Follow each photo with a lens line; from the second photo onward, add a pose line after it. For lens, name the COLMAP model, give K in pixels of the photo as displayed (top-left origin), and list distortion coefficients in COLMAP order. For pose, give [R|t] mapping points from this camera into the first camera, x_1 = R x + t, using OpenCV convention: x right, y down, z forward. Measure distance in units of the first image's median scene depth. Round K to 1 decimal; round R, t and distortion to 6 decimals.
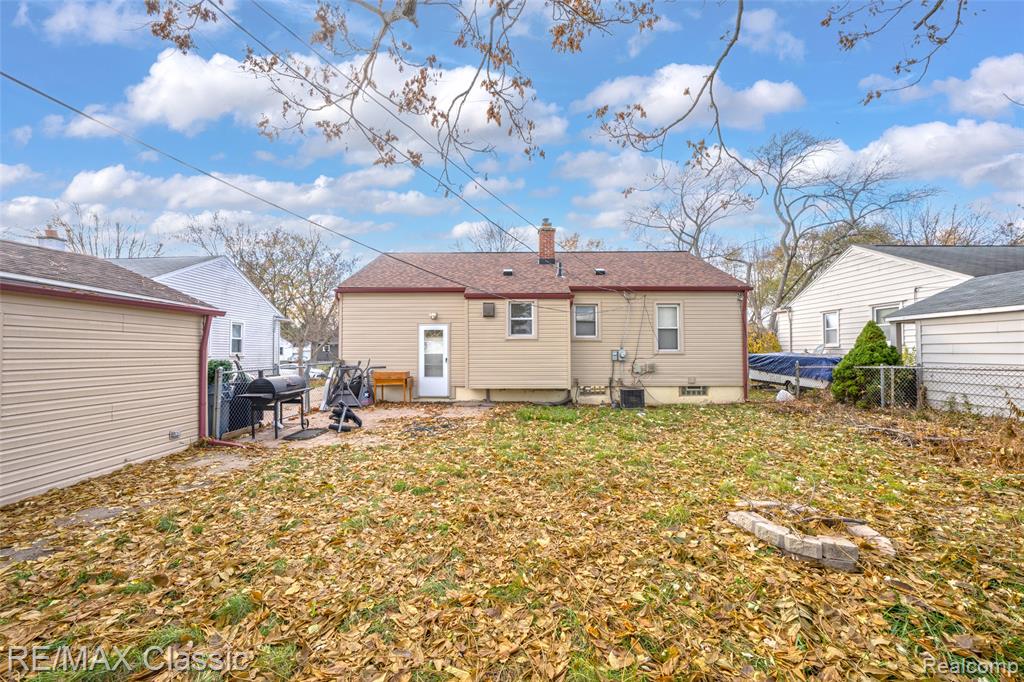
lens RADIAL K [[375.4, 0, 512.0], [0, 375.4, 341.0], [0, 0, 1]] dist [-0.017216, 0.000126]
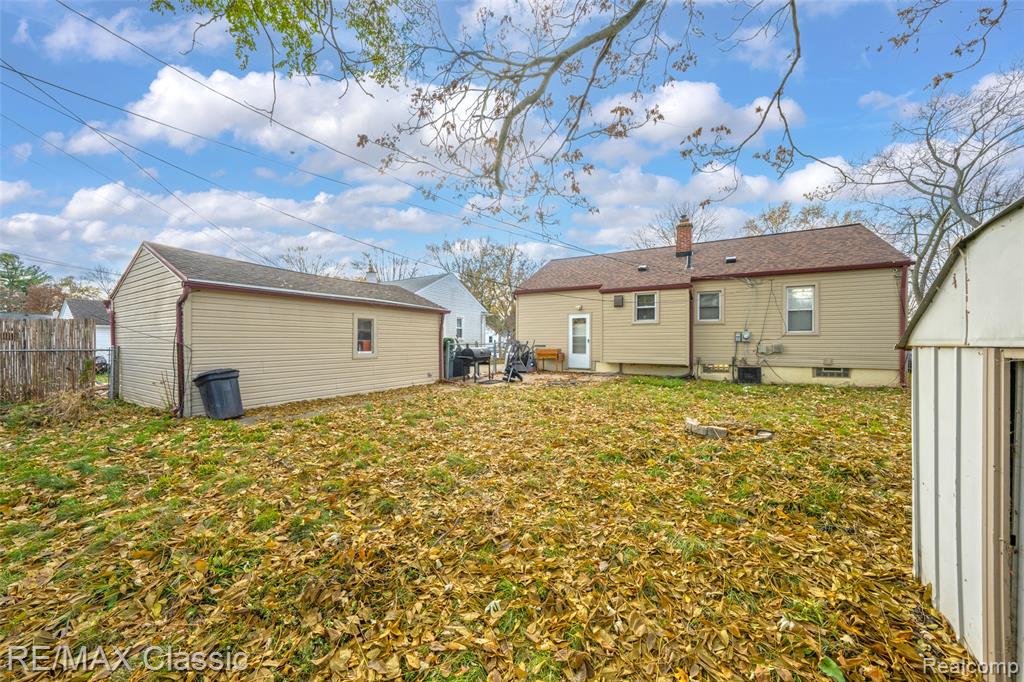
lens RADIAL K [[375.4, 0, 512.0], [0, 375.4, 341.0], [0, 0, 1]] dist [-0.017216, 0.000126]
pose [[0.872654, 0.000678, -0.488338, 0.239433], [0.011784, 0.999679, 0.022445, 0.019031], [0.488196, -0.025341, 0.872366, -0.282670]]
